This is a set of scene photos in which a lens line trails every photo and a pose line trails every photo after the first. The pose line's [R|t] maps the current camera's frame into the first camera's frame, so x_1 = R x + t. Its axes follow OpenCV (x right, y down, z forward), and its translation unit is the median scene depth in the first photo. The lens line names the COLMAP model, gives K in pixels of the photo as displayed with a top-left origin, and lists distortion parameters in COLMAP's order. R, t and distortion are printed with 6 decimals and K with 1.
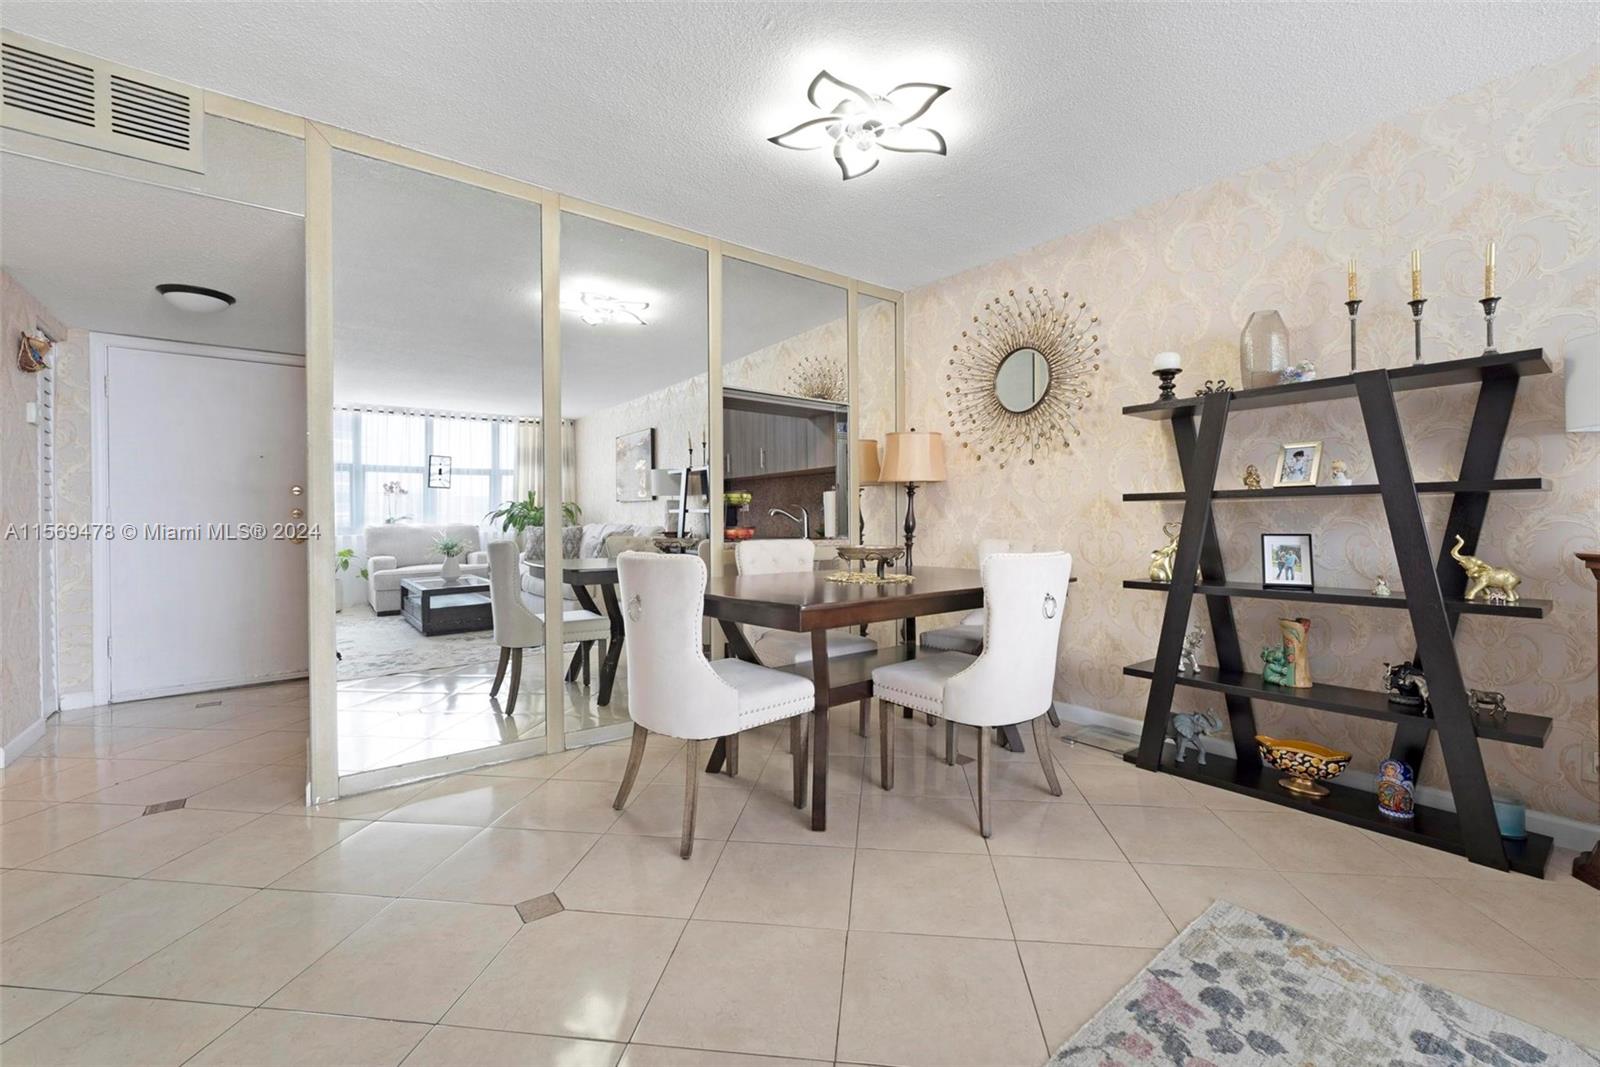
lens RADIAL K [[657.8, 0, 793.6], [0, 657.8, 522.9], [0, 0, 1]] dist [0.000591, 0.000061]
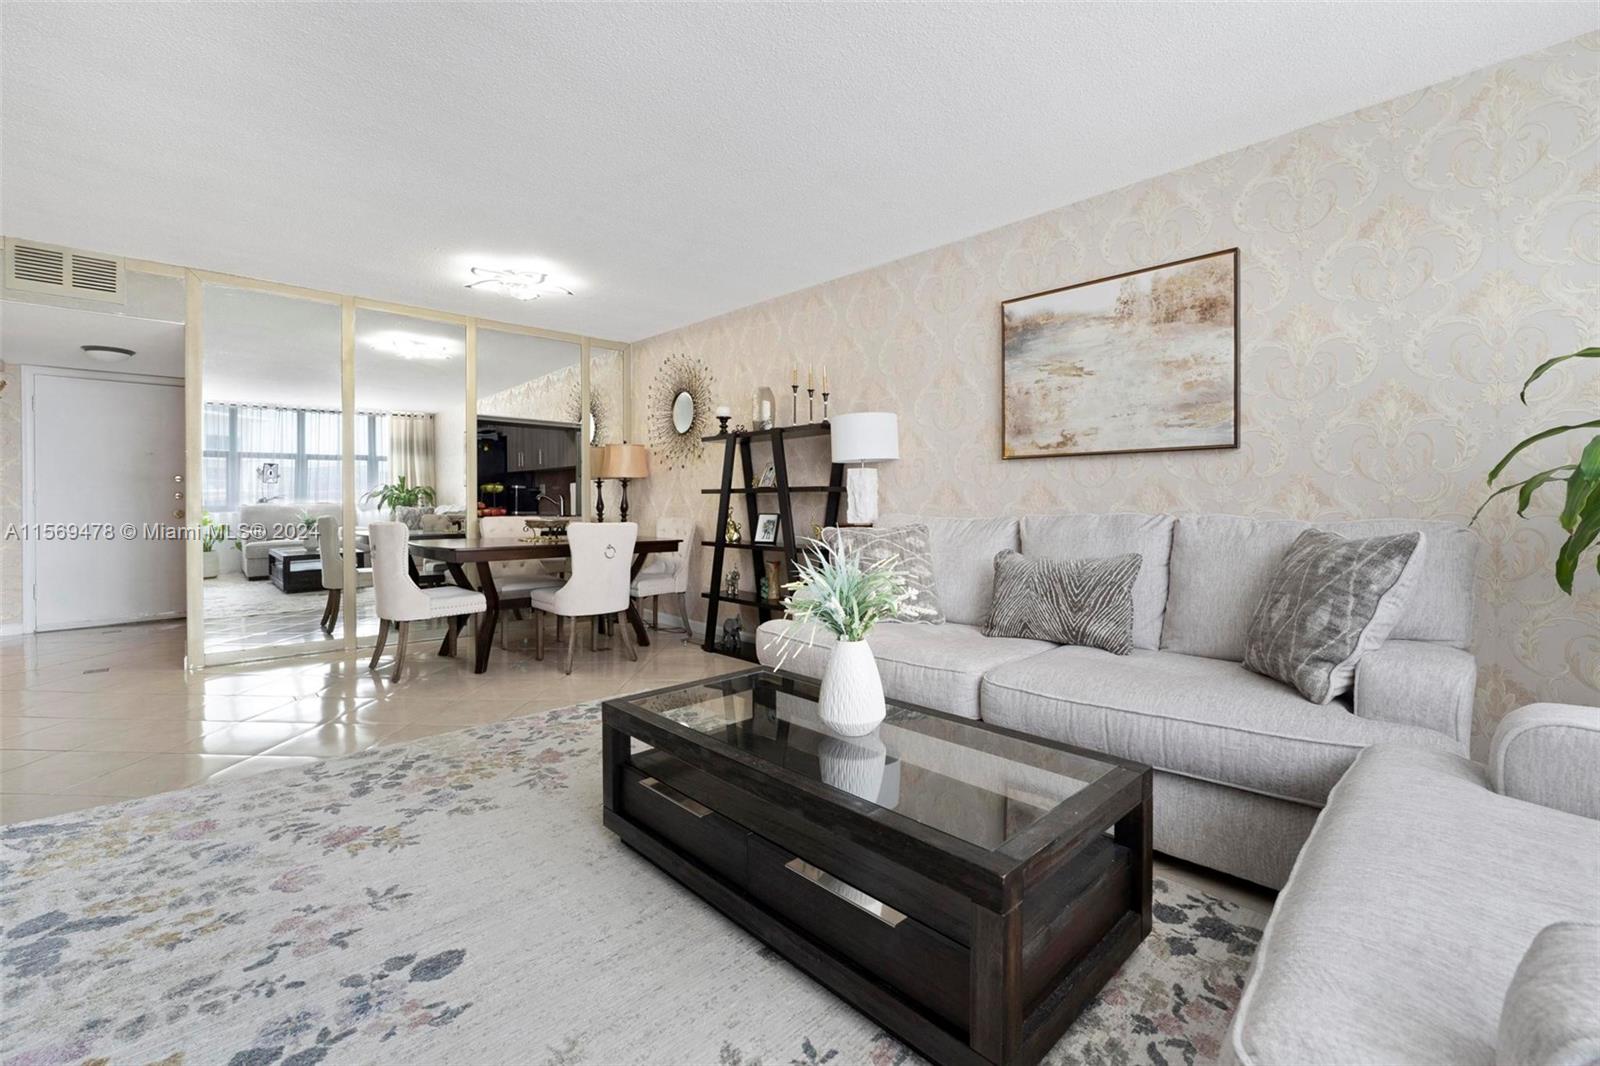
lens RADIAL K [[666.4, 0, 791.9], [0, 666.4, 509.9], [0, 0, 1]] dist [-0.024551, 0.000054]
pose [[0.994268, 0.007722, 0.106633, 0.384264], [-0.008386, 0.999948, 0.005776, -0.002354], [-0.106583, -0.006637, 0.994282, -0.499284]]
